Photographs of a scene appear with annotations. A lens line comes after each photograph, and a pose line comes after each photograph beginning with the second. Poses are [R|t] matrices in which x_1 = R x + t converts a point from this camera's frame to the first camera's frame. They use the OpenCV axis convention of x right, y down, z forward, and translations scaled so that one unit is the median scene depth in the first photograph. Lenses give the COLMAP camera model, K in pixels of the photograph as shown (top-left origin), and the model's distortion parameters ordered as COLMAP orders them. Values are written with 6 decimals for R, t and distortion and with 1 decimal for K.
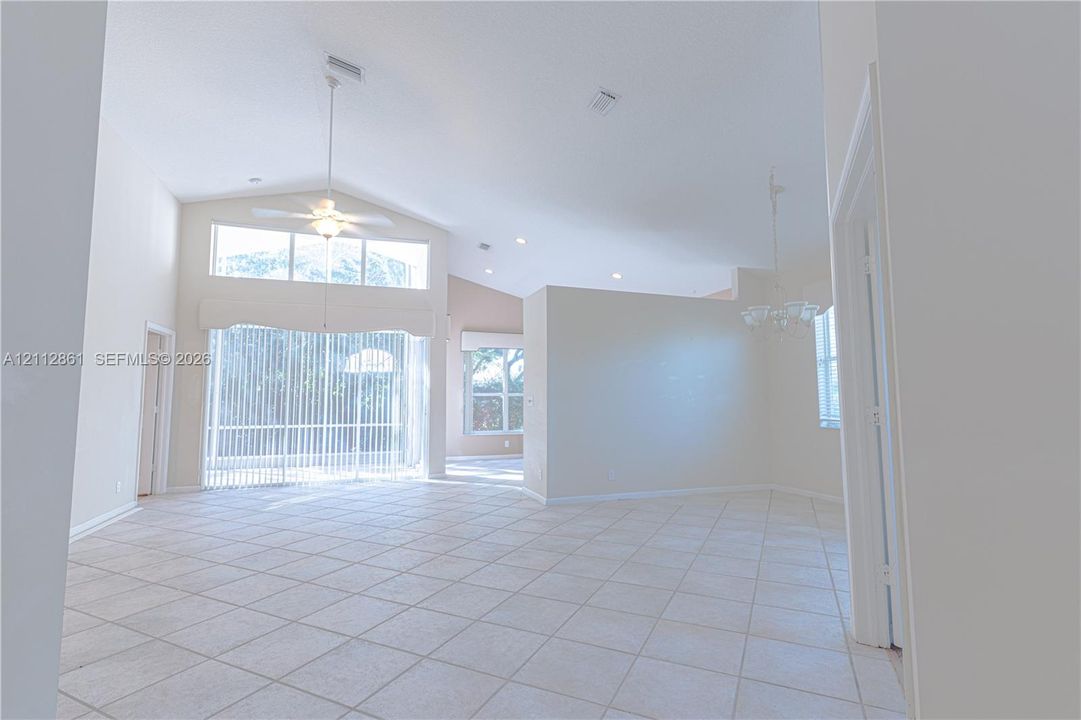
lens RADIAL K [[504.2, 0, 540.5], [0, 504.2, 360.0], [0, 0, 1]] dist [0.000516, 0.000082]
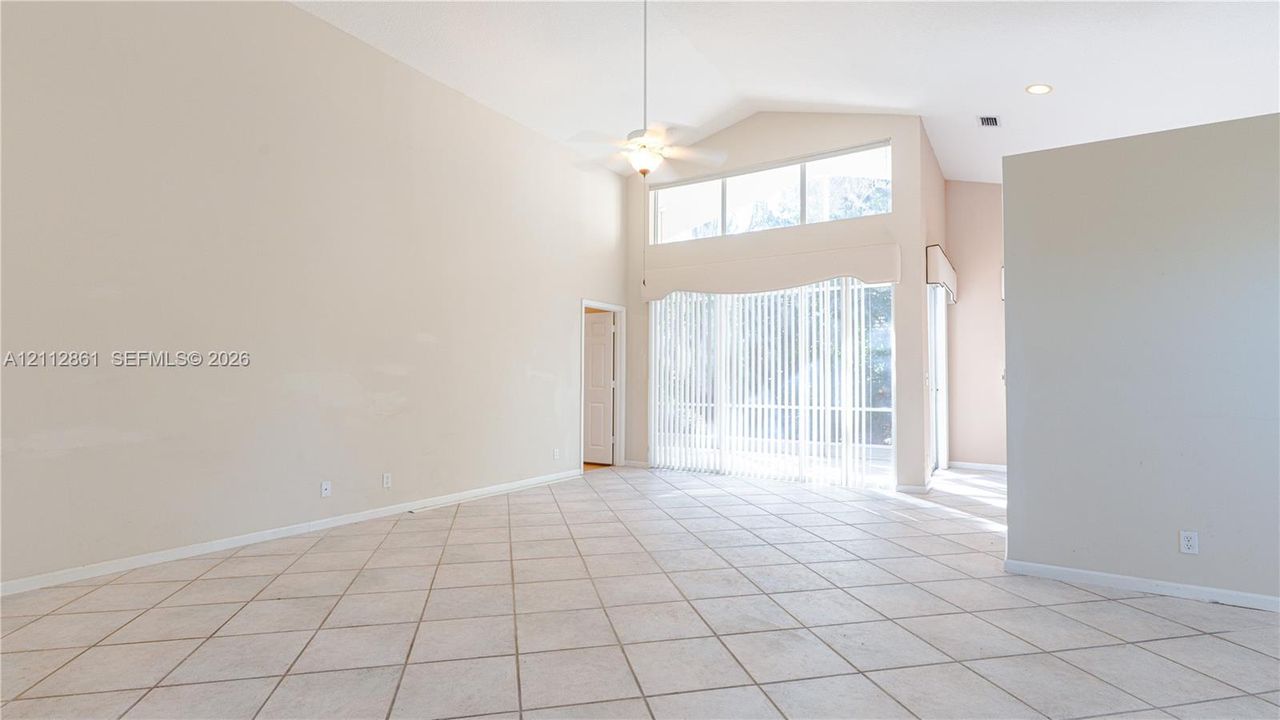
lens RADIAL K [[603.8, 0, 640.0], [0, 603.8, 360.0], [0, 0, 1]] dist [-0.000987, -0.000315]
pose [[0.627949, -0.018482, -0.778035, 0.252919], [0.055696, 0.998222, 0.021240, 0.027954], [0.776259, -0.056671, 0.627862, 0.291433]]
